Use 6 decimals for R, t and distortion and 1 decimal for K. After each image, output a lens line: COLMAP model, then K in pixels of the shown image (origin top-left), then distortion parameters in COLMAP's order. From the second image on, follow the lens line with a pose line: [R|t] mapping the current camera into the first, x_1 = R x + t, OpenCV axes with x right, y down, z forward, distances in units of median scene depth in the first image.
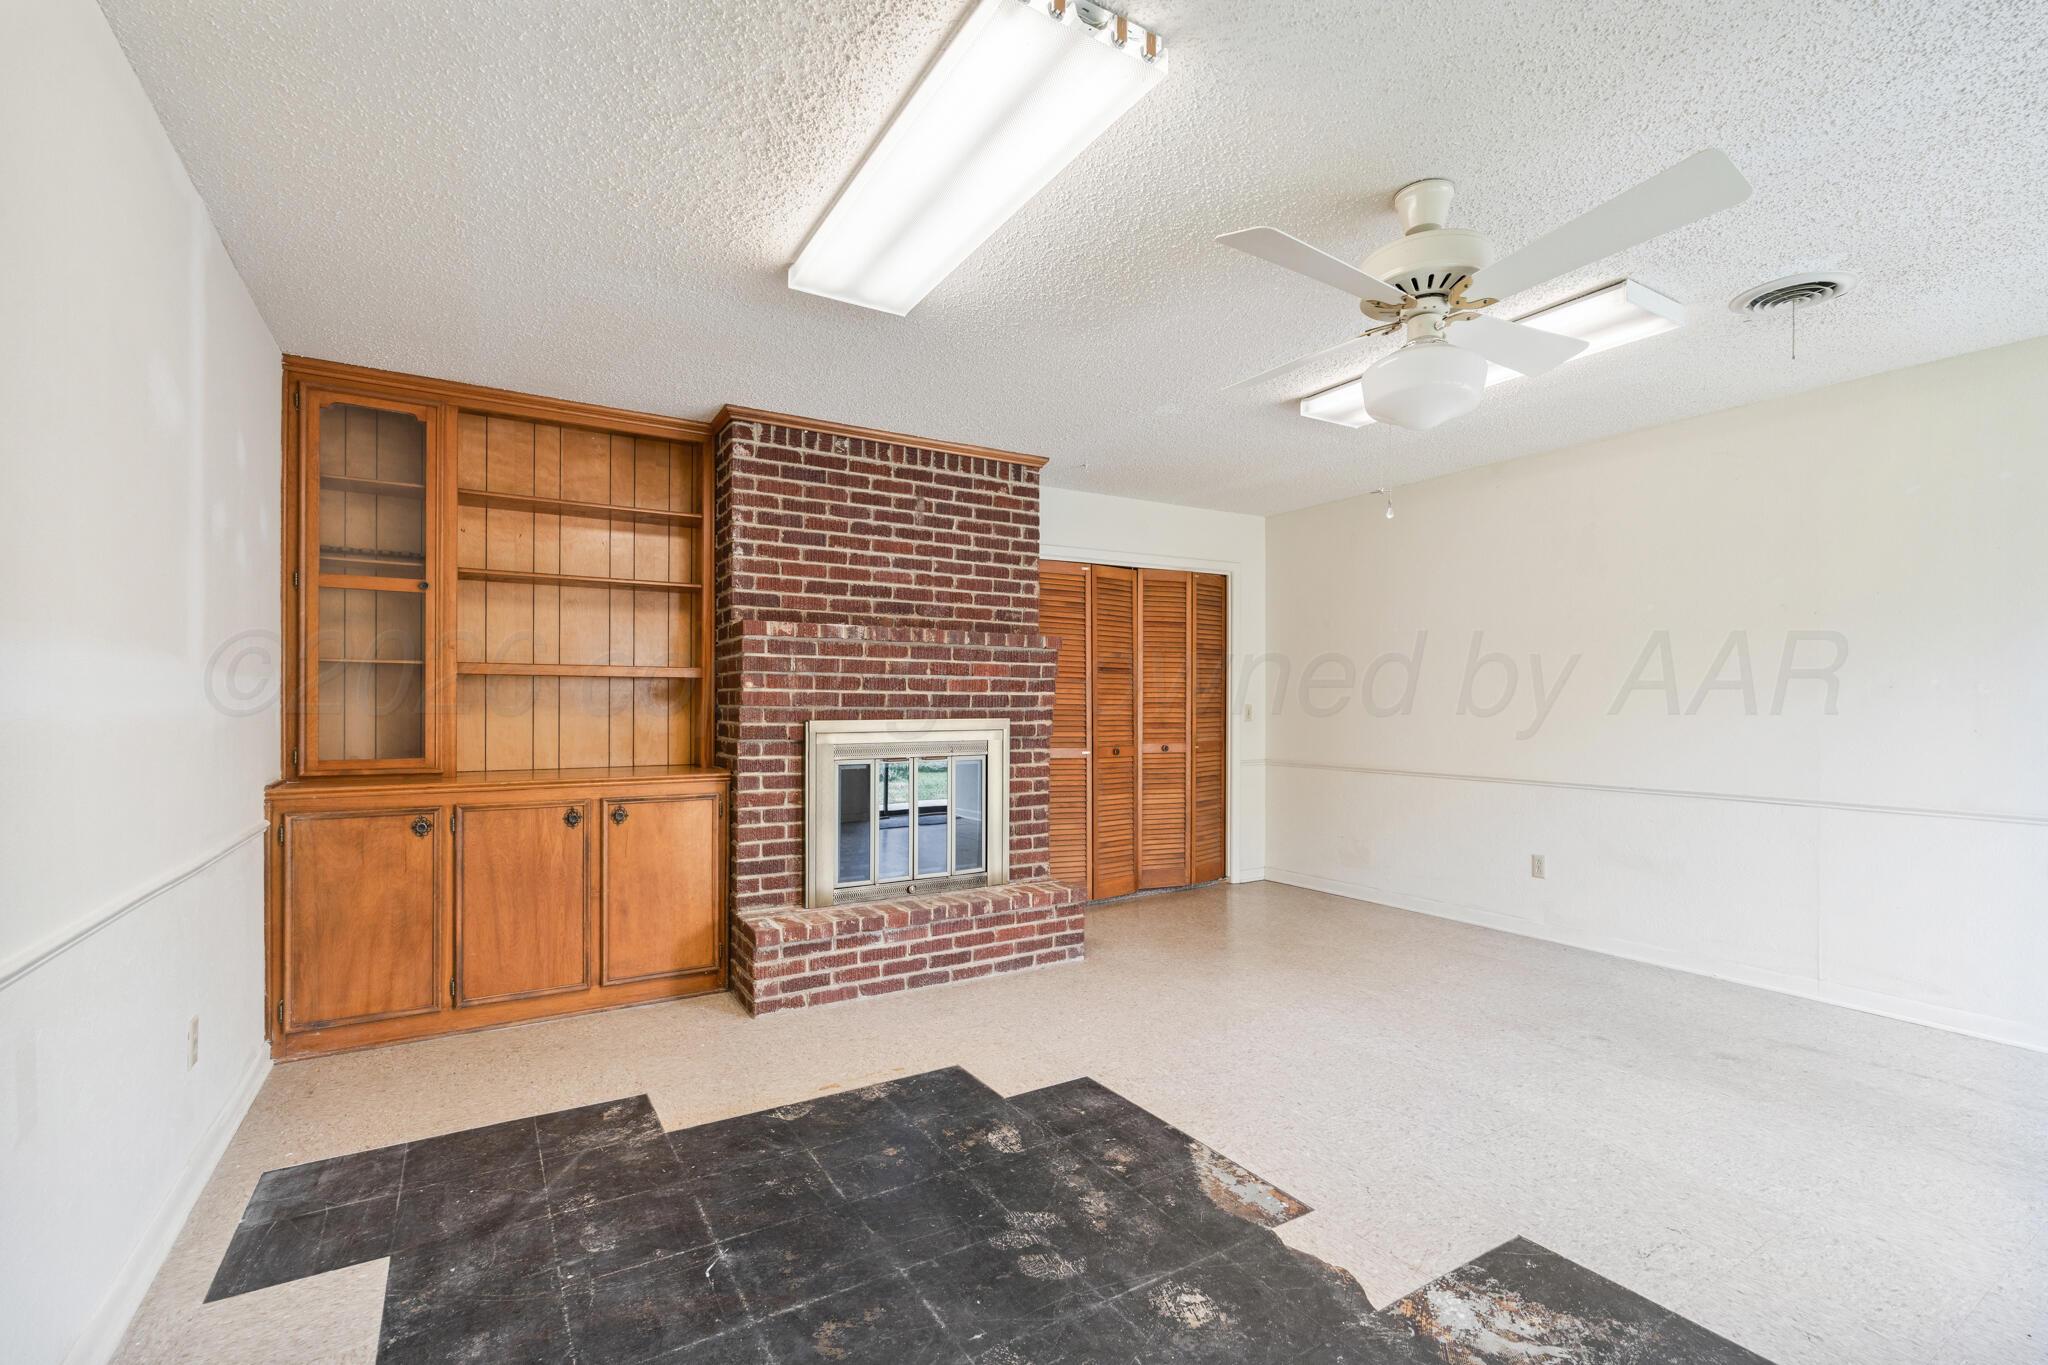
lens RADIAL K [[908.0, 0, 1029.2], [0, 908.0, 688.9], [0, 0, 1]] dist [-0.006908, 0.001180]
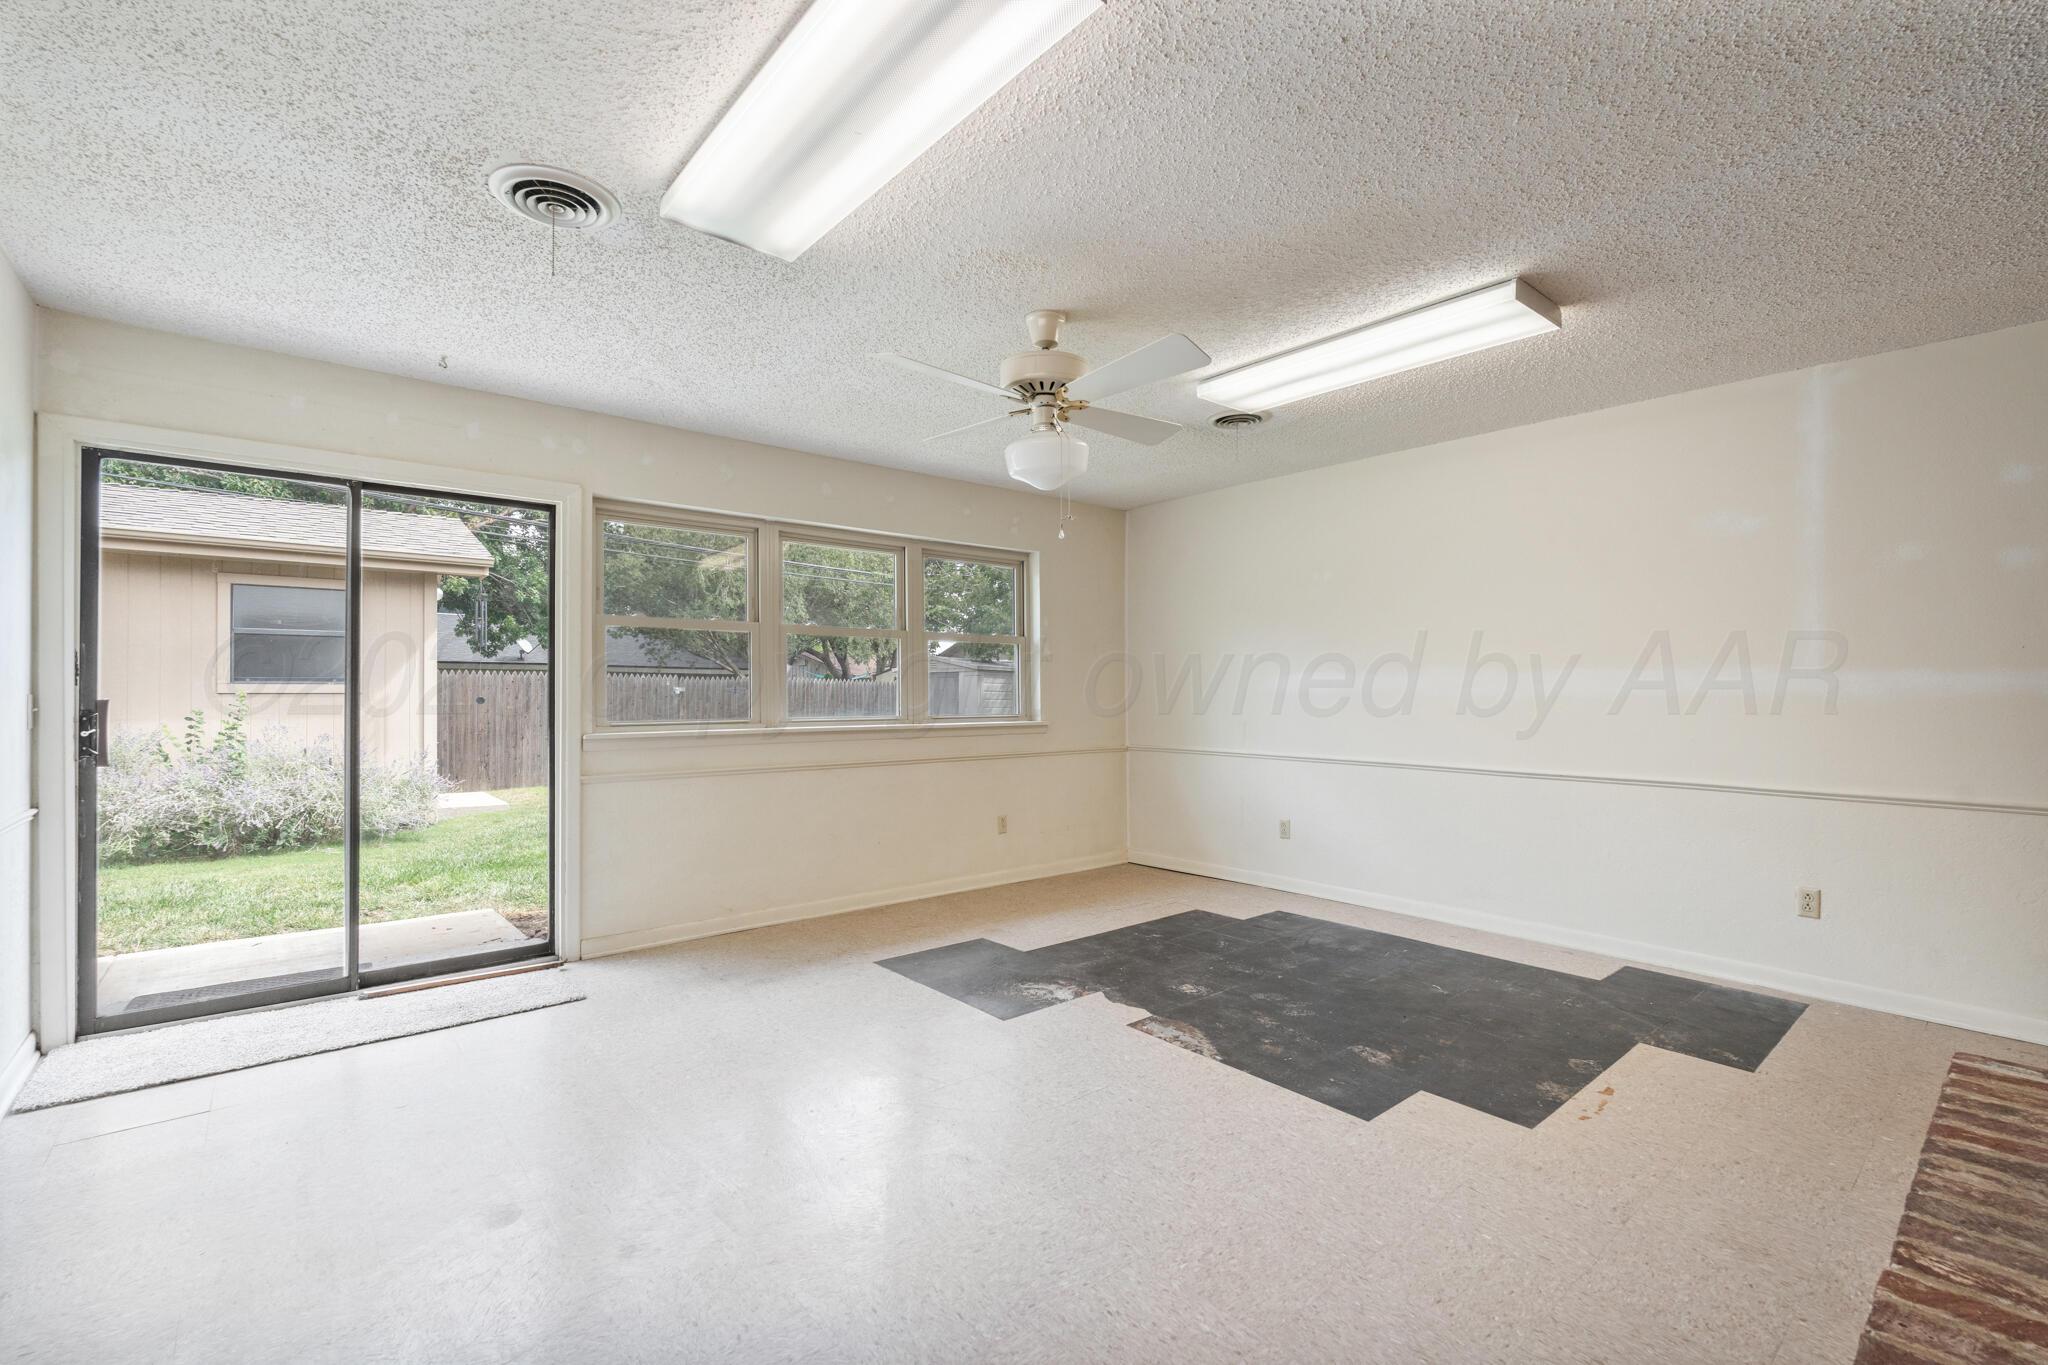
lens RADIAL K [[908.0, 0, 1027.4], [0, 908.0, 687.8], [0, 0, 1]] dist [-0.006908, 0.001180]
pose [[-0.989666, -0.001041, -0.143390, 0.681003], [0.001870, 0.999795, -0.020165, 0.042651], [0.143382, -0.020225, -0.989461, 2.434294]]
